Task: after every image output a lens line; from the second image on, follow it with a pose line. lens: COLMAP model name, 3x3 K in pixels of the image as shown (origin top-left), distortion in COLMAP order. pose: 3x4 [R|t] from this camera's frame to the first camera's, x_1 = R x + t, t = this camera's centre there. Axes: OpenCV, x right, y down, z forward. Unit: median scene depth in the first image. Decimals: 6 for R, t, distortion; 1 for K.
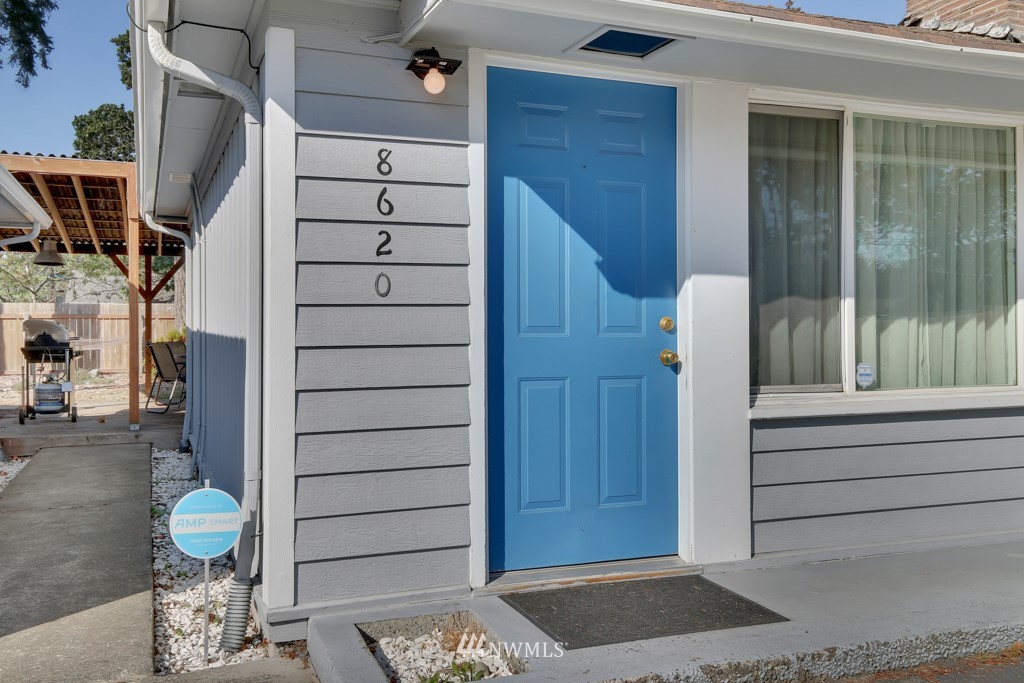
lens RADIAL K [[902.1, 0, 512.0], [0, 902.1, 341.5], [0, 0, 1]] dist [0.017256, 0.001094]
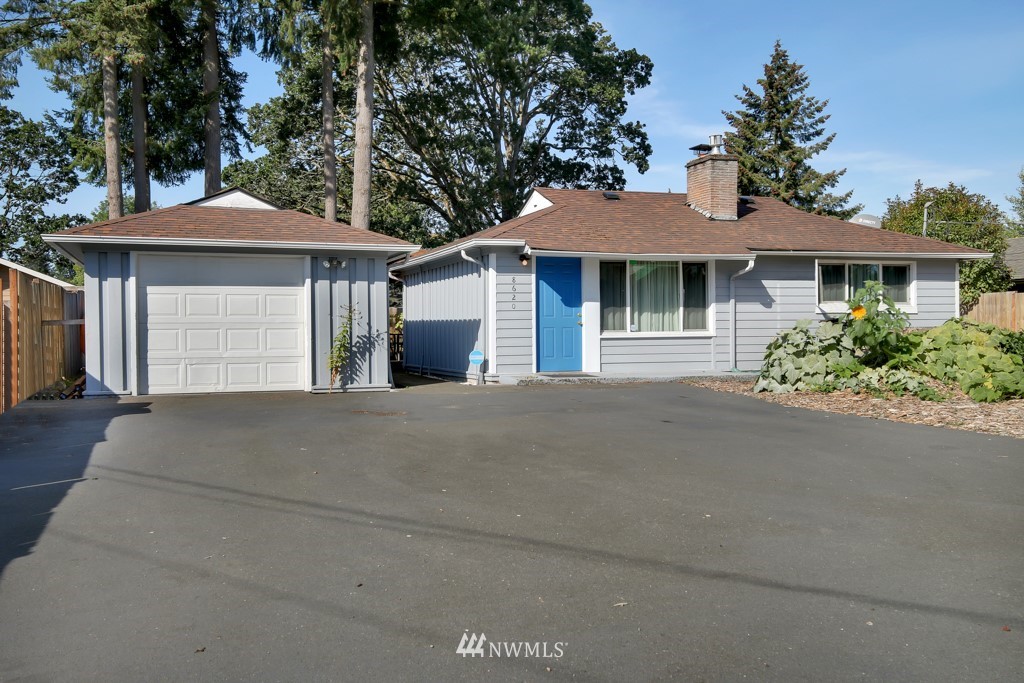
lens RADIAL K [[902.1, 0, 512.0], [0, 902.1, 341.5], [0, 0, 1]] dist [0.017256, 0.001094]
pose [[0.999157, 0.002407, -0.040992, 0.034471], [-0.001936, 0.999932, 0.011533, 0.057477], [0.041017, -0.011444, 0.999093, -3.137318]]
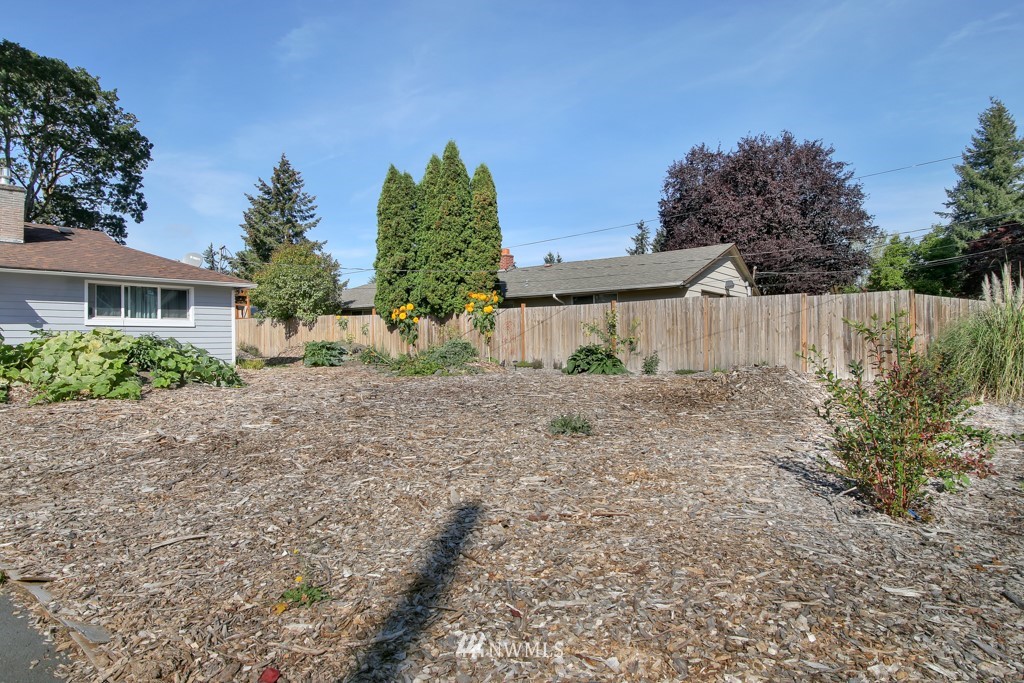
lens RADIAL K [[546.6, 0, 501.1], [0, 546.6, 338.9], [0, 0, 1]] dist [0.007219, -0.029079]
pose [[0.855595, 0.001782, 0.517643, 1.814546], [0.000985, 0.999987, -0.005070, 0.063390], [-0.517645, 0.004847, 0.855582, -2.586369]]
